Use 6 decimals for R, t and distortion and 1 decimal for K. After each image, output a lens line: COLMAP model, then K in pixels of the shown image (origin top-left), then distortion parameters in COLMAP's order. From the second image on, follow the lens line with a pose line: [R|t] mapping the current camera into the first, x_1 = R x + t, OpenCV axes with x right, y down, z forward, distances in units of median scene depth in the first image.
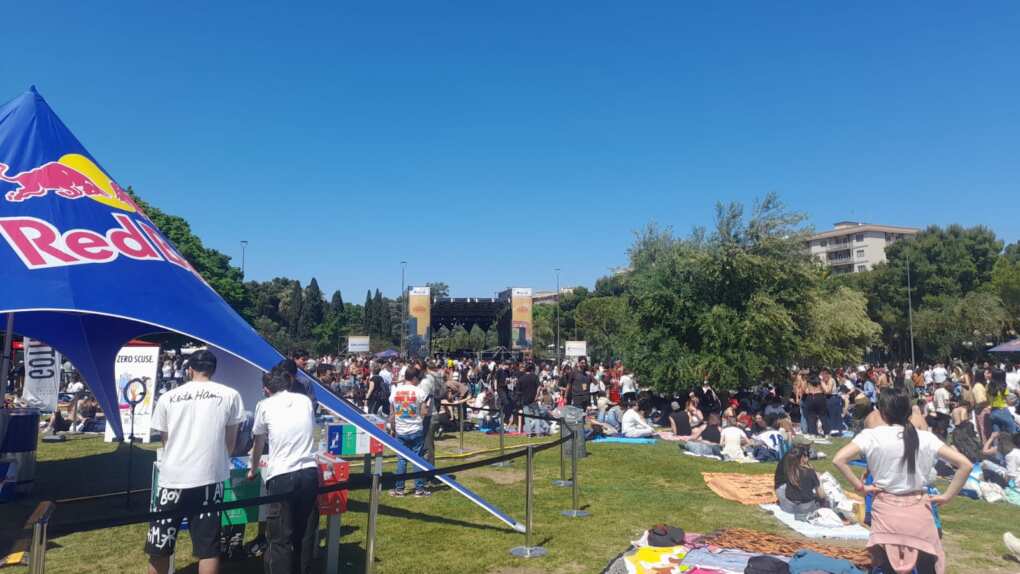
lens RADIAL K [[741.9, 0, 525.9], [0, 741.9, 244.1], [0, 0, 1]] dist [0.088844, -0.000446]
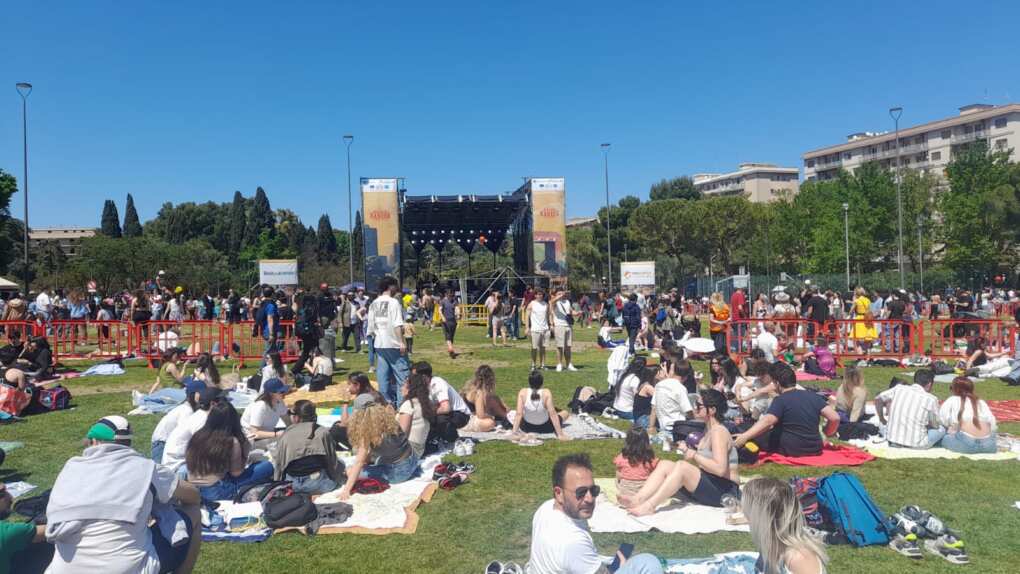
lens RADIAL K [[741.5, 0, 516.8], [0, 741.5, 286.8], [0, 0, 1]] dist [0.091553, -0.081248]
pose [[0.998054, -0.022348, -0.058215, 0.002603], [0.030346, 0.989635, 0.140360, 0.056006], [0.054475, -0.141854, 0.988388, 0.346796]]
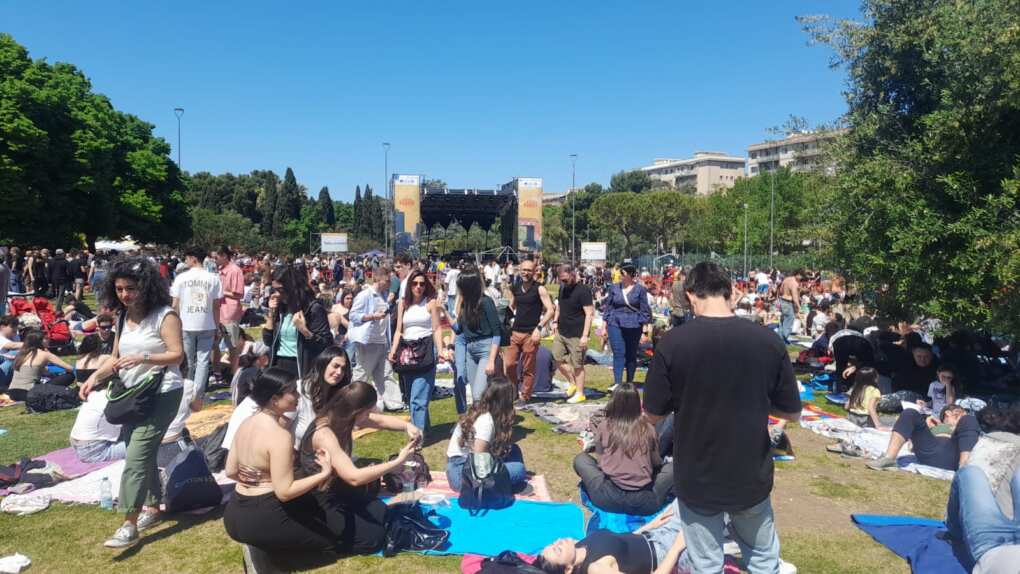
lens RADIAL K [[741.5, 0, 516.8], [0, 741.5, 286.8], [0, 0, 1]] dist [0.091553, -0.081248]
pose [[0.999872, 0.008811, -0.013336, -0.007601], [-0.006223, 0.983104, 0.182943, 0.024532], [0.014723, -0.182837, 0.983033, 0.149101]]
